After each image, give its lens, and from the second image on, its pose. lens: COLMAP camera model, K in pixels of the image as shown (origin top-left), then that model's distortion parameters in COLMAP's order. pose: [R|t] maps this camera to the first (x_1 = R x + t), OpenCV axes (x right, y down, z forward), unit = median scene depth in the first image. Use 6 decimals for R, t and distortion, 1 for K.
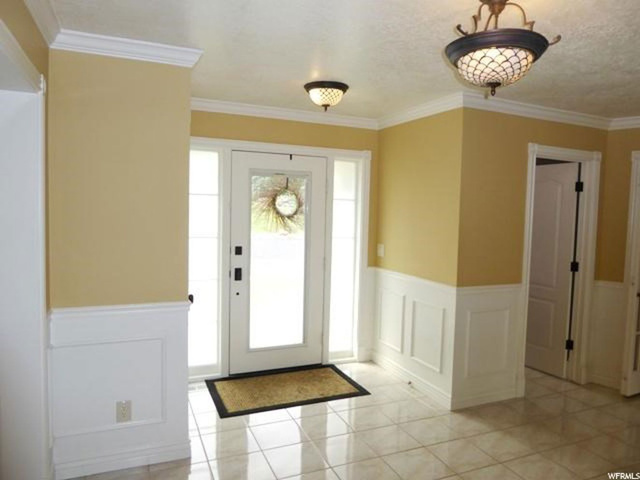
lens RADIAL K [[457.9, 0, 323.3], [0, 457.9, 238.0], [0, 0, 1]] dist [-0.011737, -0.006329]
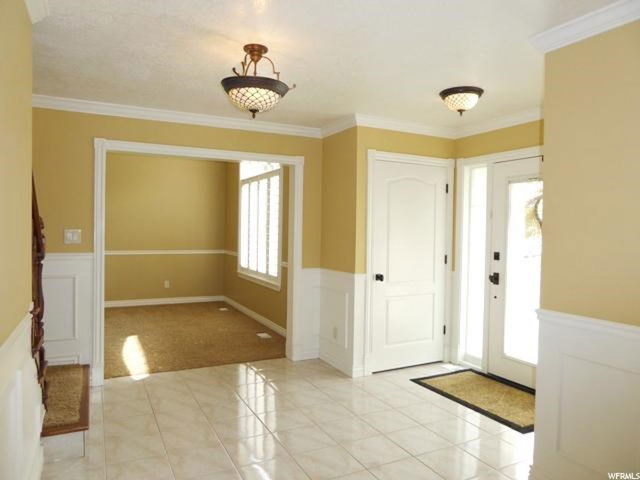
lens RADIAL K [[462.7, 0, 320.0], [0, 462.7, 240.0], [0, 0, 1]] dist [-0.003204, -0.001623]
pose [[0.046036, -0.001258, -0.998939, 0.872692], [-0.074942, 0.997177, -0.004709, 0.026534], [0.996125, 0.075080, 0.045812, 0.552430]]
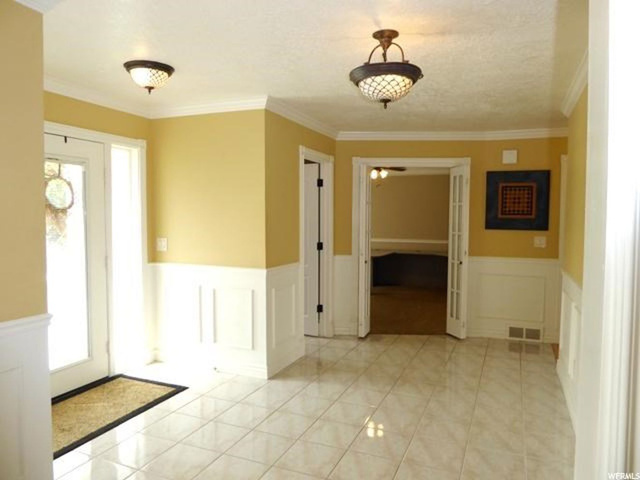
lens RADIAL K [[462.7, 0, 320.0], [0, 462.7, 240.0], [0, 0, 1]] dist [-0.003204, -0.001623]
pose [[0.726046, -0.060411, 0.684987, -0.340893], [0.057783, 0.997970, 0.026768, 0.012190], [-0.685214, 0.020145, 0.728063, 0.069391]]
